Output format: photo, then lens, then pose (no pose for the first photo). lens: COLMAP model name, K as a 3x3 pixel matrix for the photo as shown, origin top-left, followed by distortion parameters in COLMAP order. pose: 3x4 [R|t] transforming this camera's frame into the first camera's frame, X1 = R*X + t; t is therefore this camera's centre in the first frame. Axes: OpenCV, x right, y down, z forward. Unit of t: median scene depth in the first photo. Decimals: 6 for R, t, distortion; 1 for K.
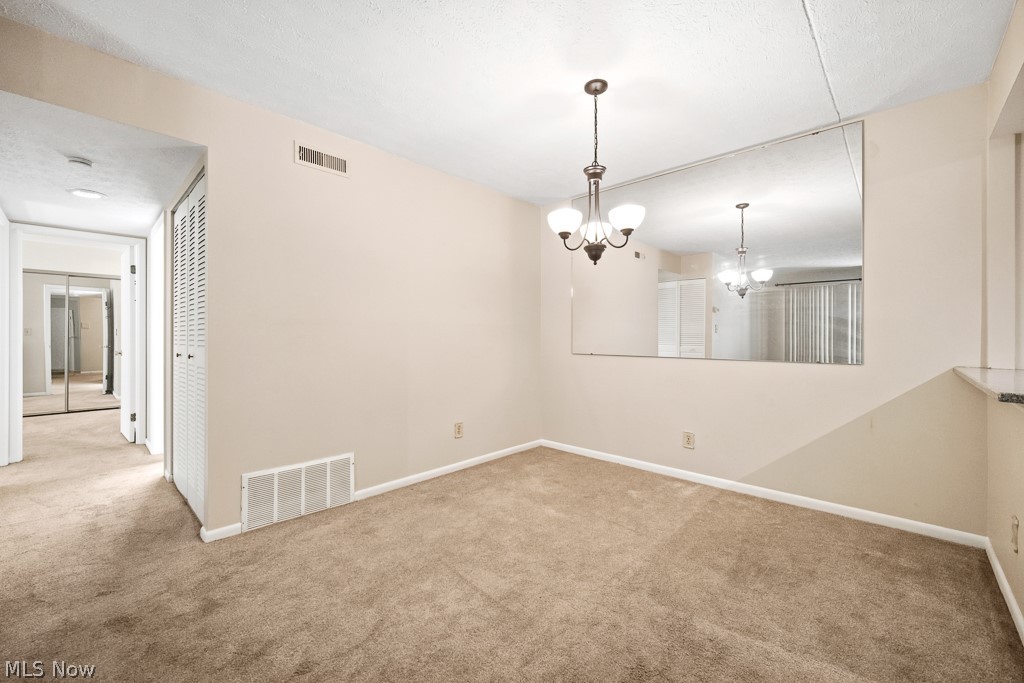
lens RADIAL K [[404.3, 0, 522.7], [0, 404.3, 328.5], [0, 0, 1]] dist [-0.002377, -0.000098]
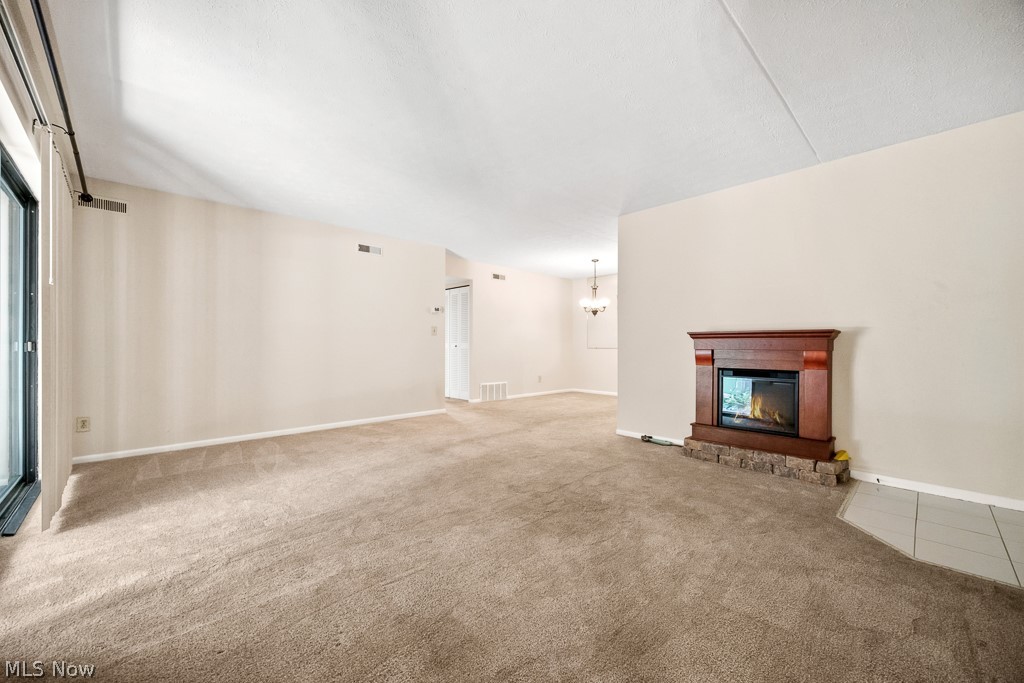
lens RADIAL K [[404.3, 0, 512.4], [0, 404.3, 341.5], [0, 0, 1]] dist [-0.002377, -0.000098]
pose [[0.998351, -0.001290, -0.057382, -0.292185], [0.001457, 0.999995, 0.002858, 0.035241], [0.057378, -0.002937, 0.998348, -2.249569]]
